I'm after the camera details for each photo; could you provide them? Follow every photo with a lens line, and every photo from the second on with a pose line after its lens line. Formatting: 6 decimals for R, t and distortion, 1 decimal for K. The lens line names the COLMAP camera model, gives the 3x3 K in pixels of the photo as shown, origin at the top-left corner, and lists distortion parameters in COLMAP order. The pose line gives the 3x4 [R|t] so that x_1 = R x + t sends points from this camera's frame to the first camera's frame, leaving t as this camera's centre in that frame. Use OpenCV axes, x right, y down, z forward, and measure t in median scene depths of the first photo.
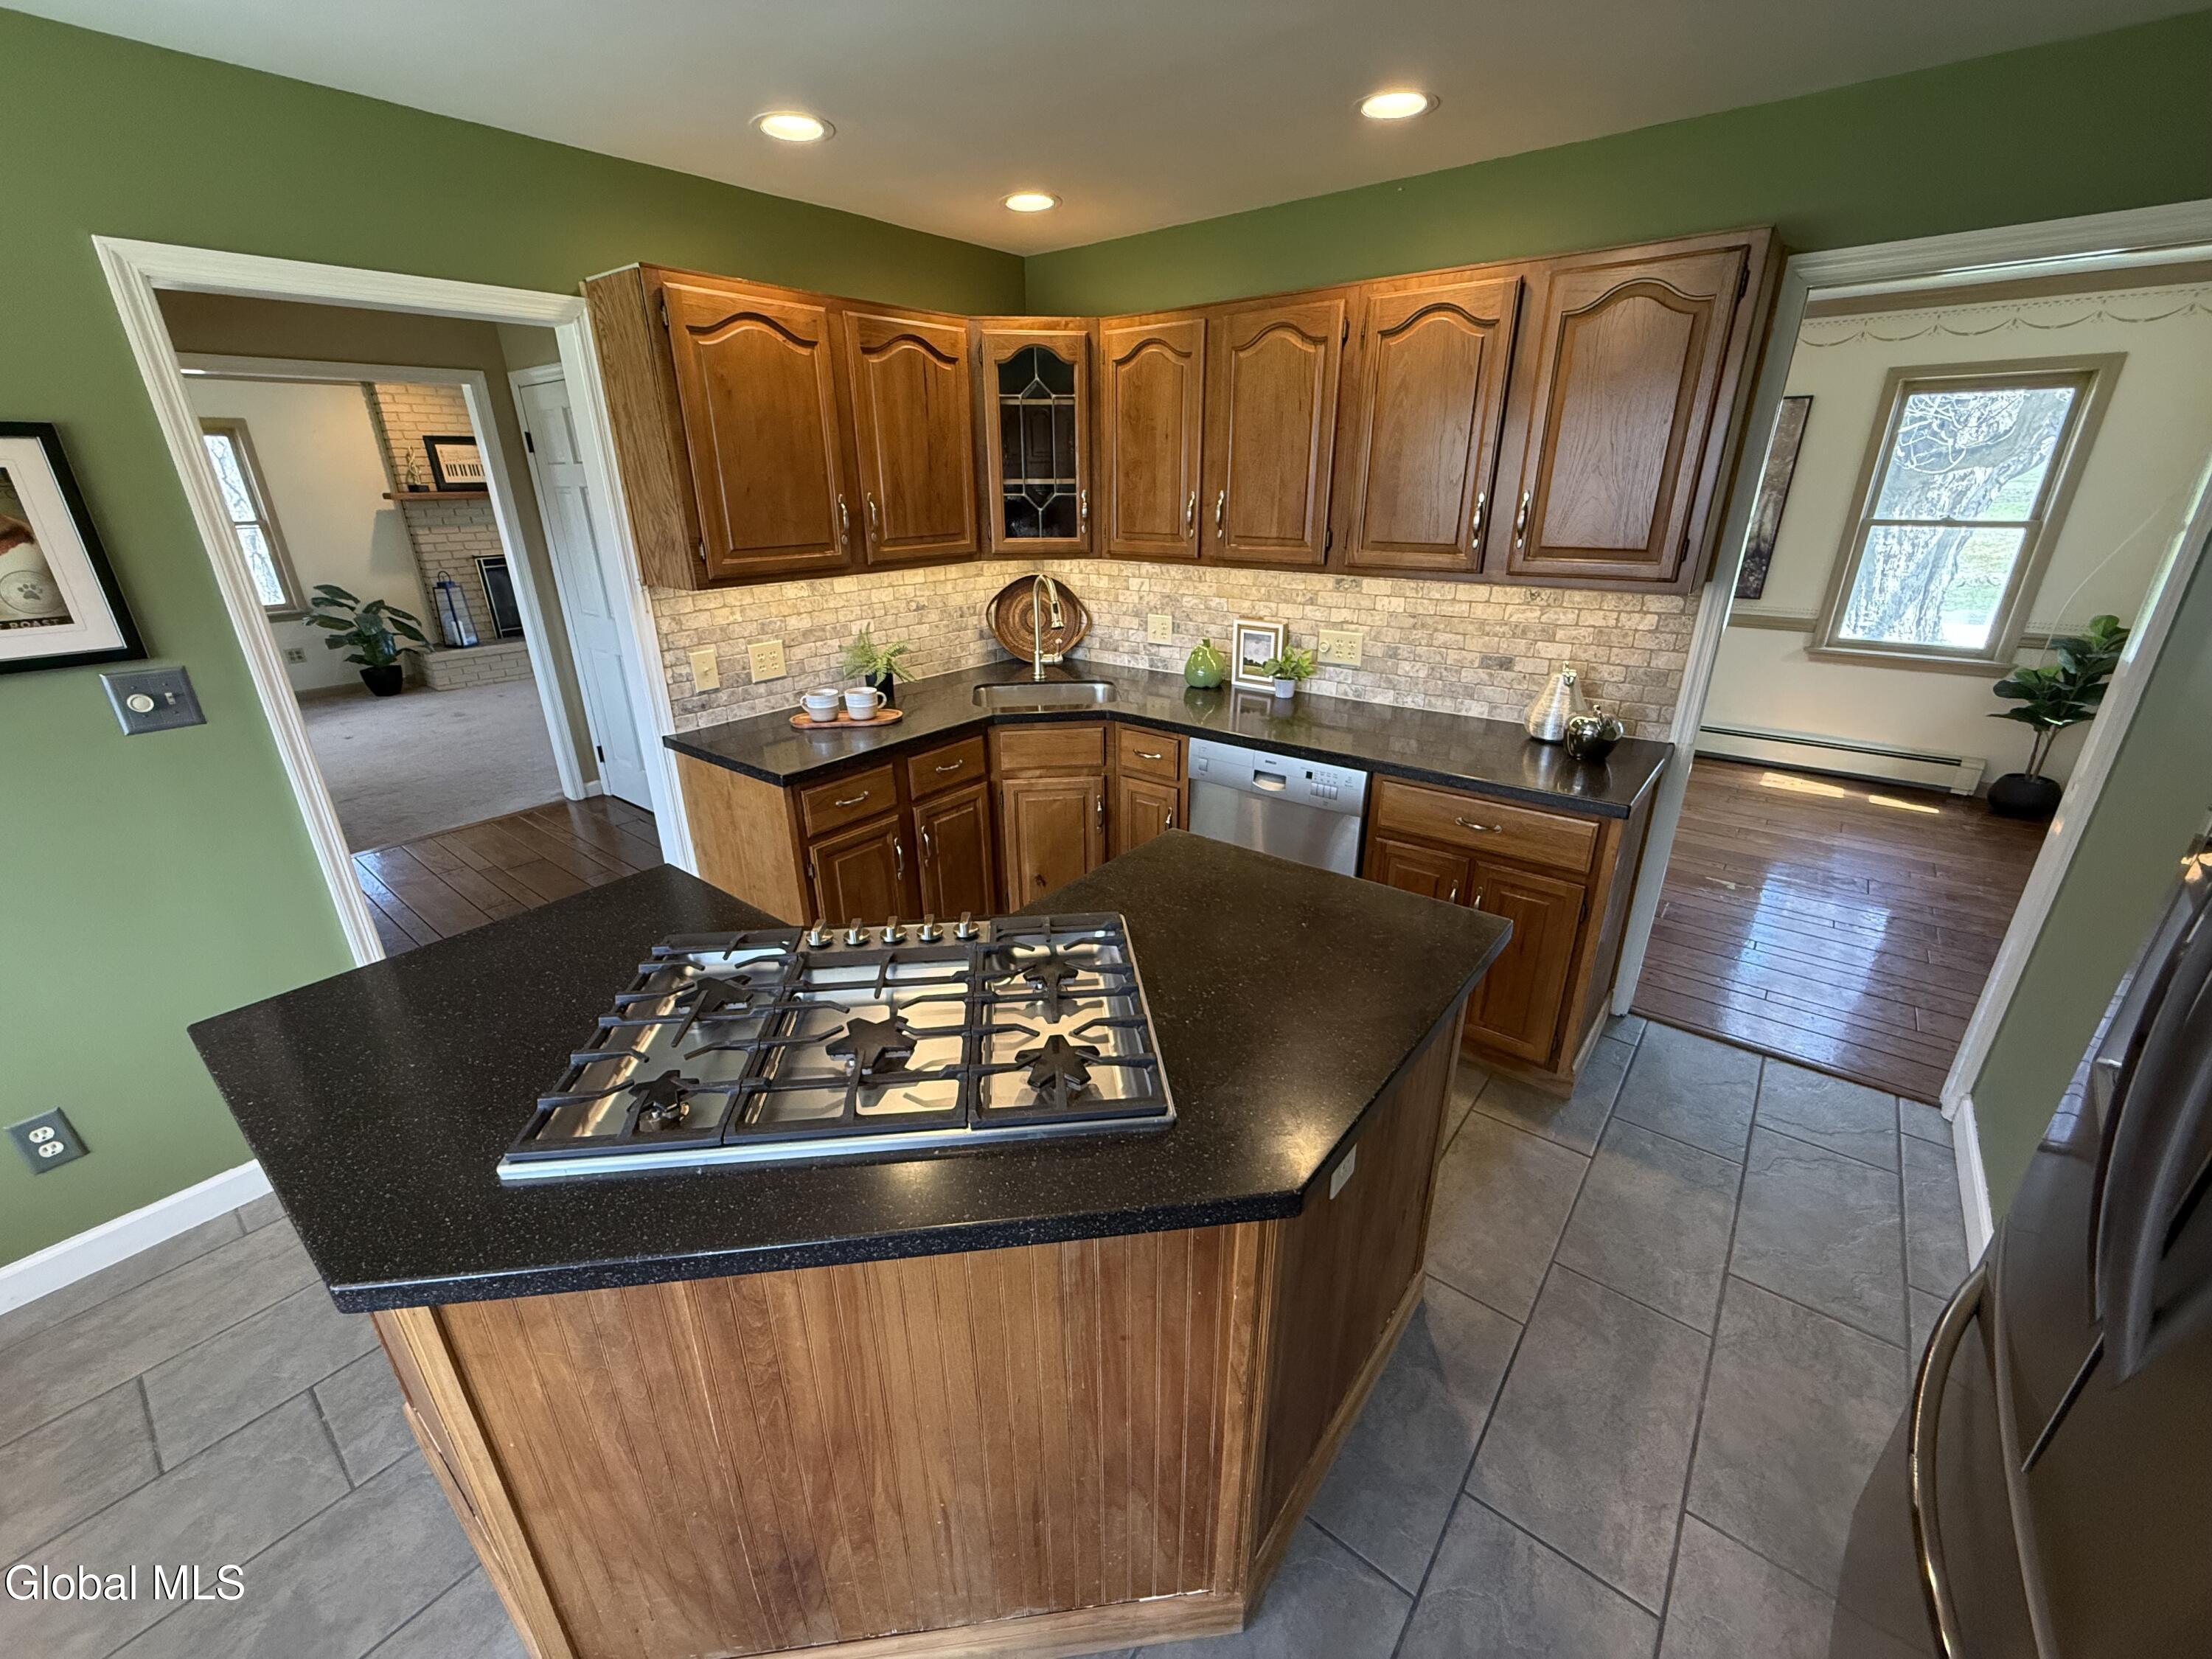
lens RADIAL K [[883.8, 0, 1101.8], [0, 883.8, 829.5], [0, 0, 1]] dist [0.000586, -0.000294]
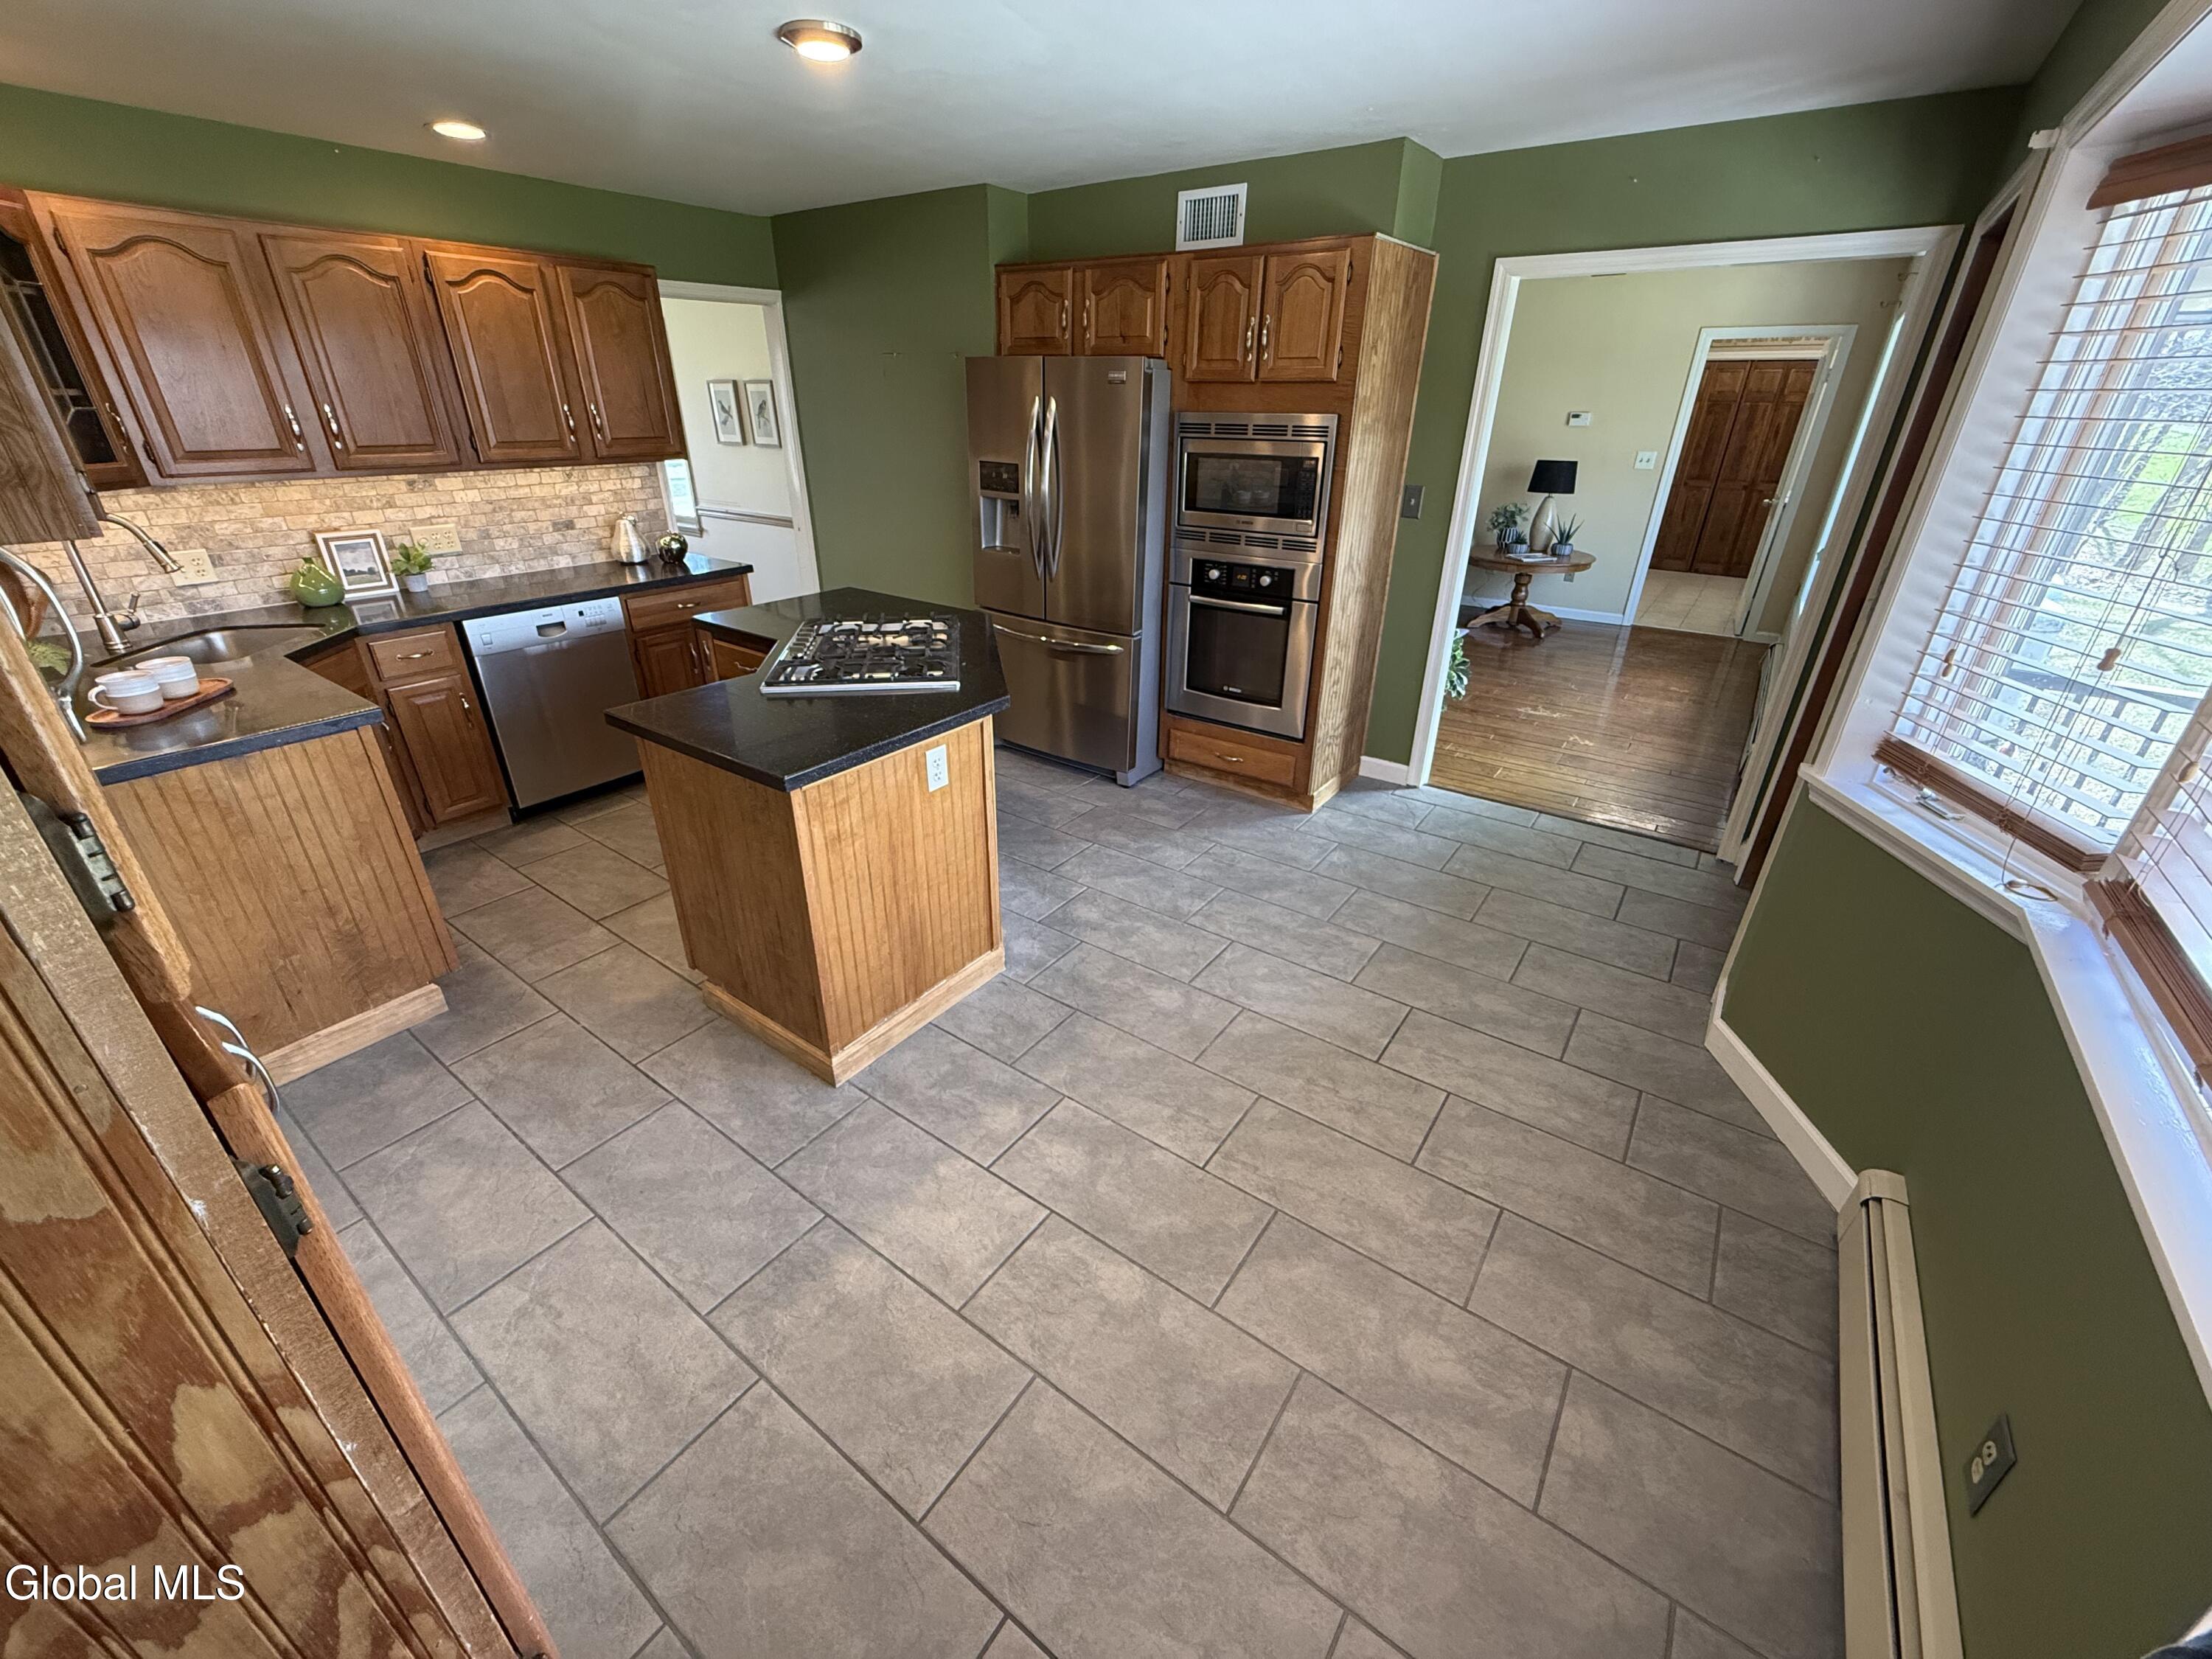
lens RADIAL K [[883.8, 0, 1100.6], [0, 883.8, 824.6], [0, 0, 1]] dist [0.000586, -0.000294]
pose [[-0.055474, -0.426871, 0.902609, -1.075091], [0.362933, 0.833544, 0.416514, -0.059774], [-0.930162, 0.350693, 0.108686, 0.178250]]
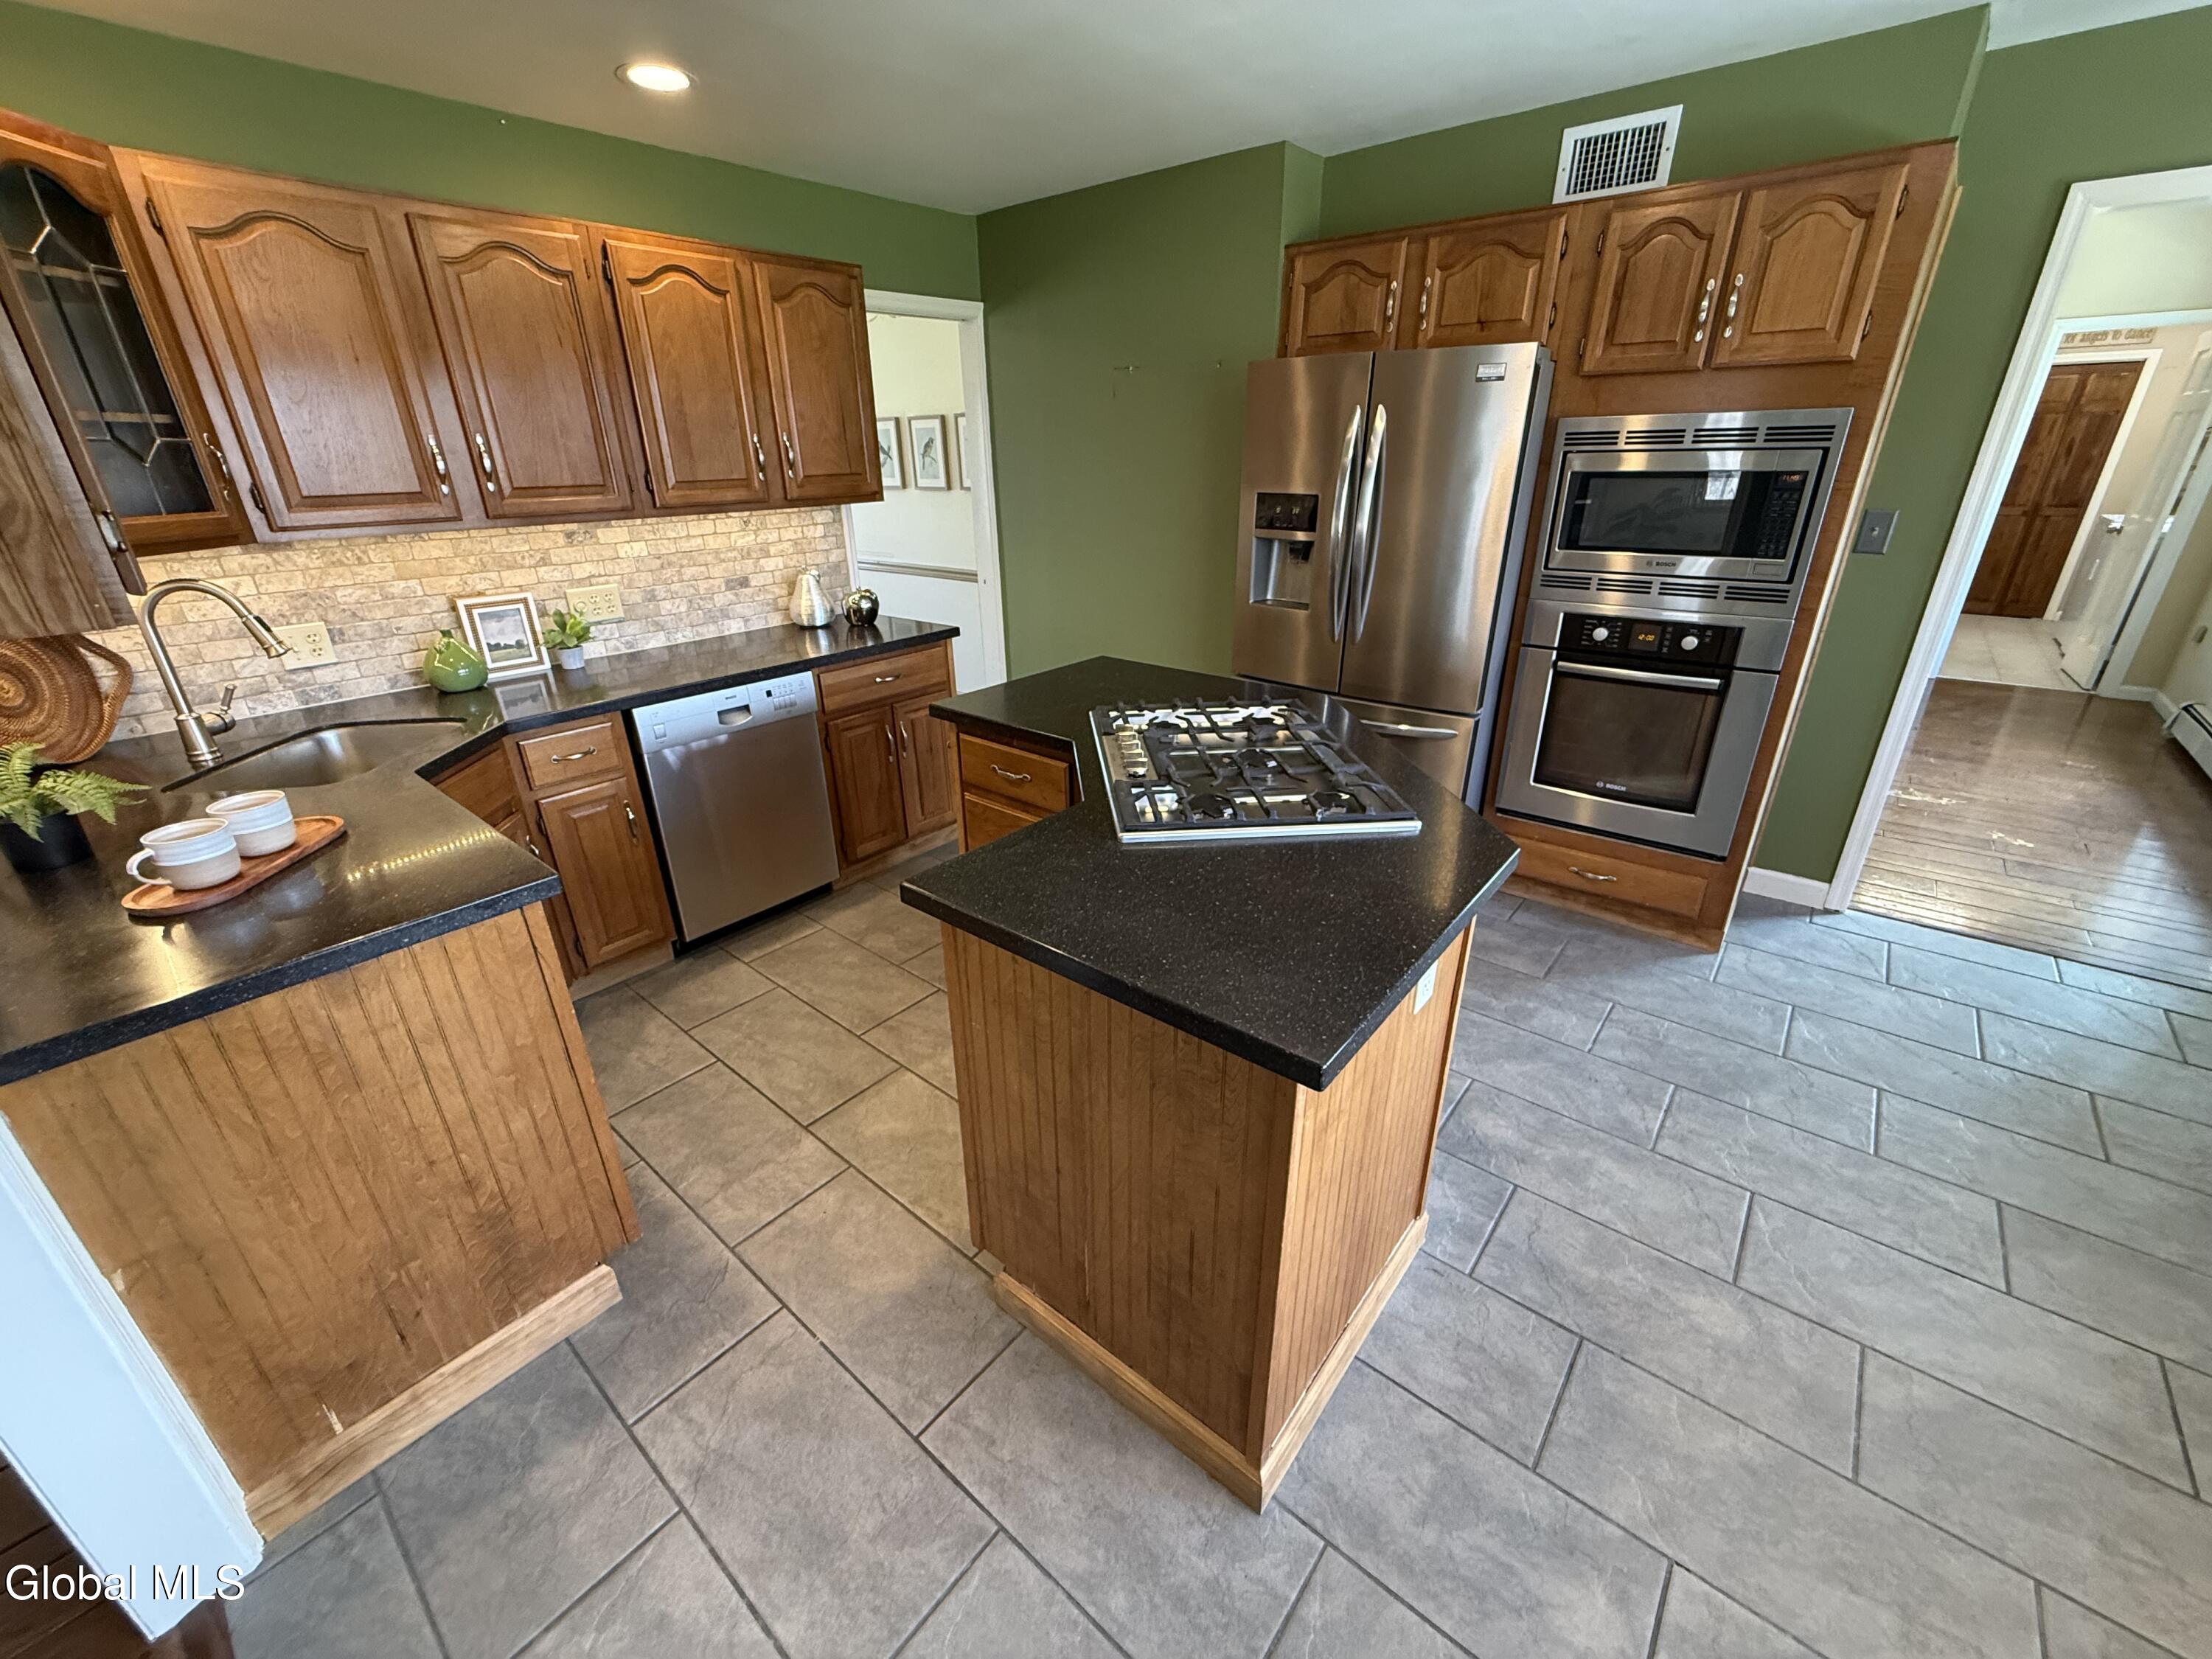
lens RADIAL K [[883.8, 0, 1100.4], [0, 883.8, 824.6], [0, 0, 1]] dist [0.000586, -0.000294]
pose [[0.014614, -0.384453, 0.923029, -0.738167], [0.386885, 0.853400, 0.349326, -0.130363], [-0.922012, 0.352001, 0.161211, 0.443841]]
